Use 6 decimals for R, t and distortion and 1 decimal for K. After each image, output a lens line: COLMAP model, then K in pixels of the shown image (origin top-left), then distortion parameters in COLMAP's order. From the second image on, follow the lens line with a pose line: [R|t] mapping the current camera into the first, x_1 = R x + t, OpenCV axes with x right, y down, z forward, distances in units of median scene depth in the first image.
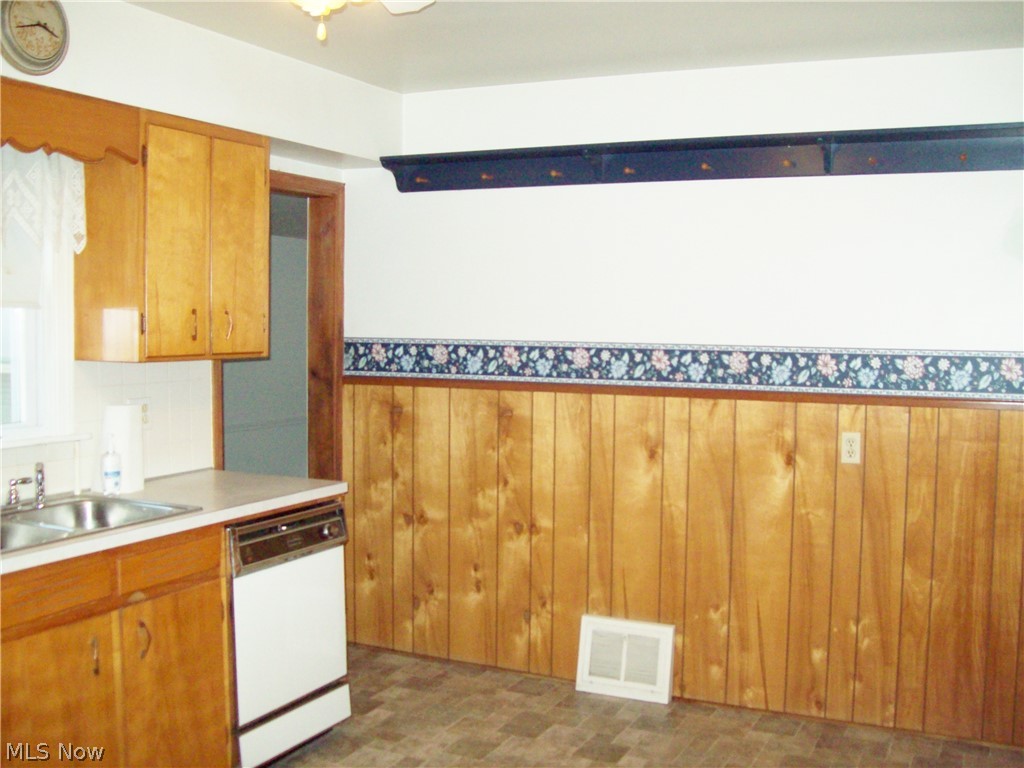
lens RADIAL K [[1148.1, 0, 513.2], [0, 1148.1, 422.2], [0, 0, 1]] dist [-0.050375, 0.025871]
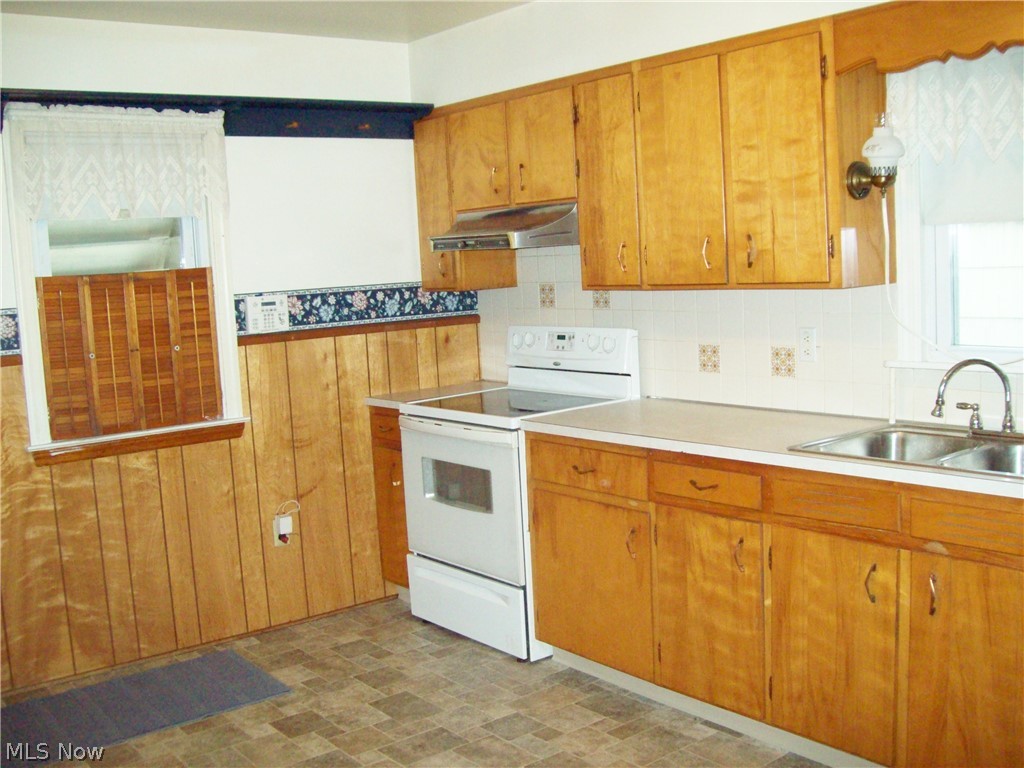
lens RADIAL K [[1148.1, 0, 513.2], [0, 1148.1, 422.2], [0, 0, 1]] dist [-0.050375, 0.025871]
pose [[0.451438, -0.163504, 0.877194, -0.851582], [0.138271, 0.984012, 0.112254, -0.045536], [-0.881524, 0.070615, 0.466828, 0.390822]]
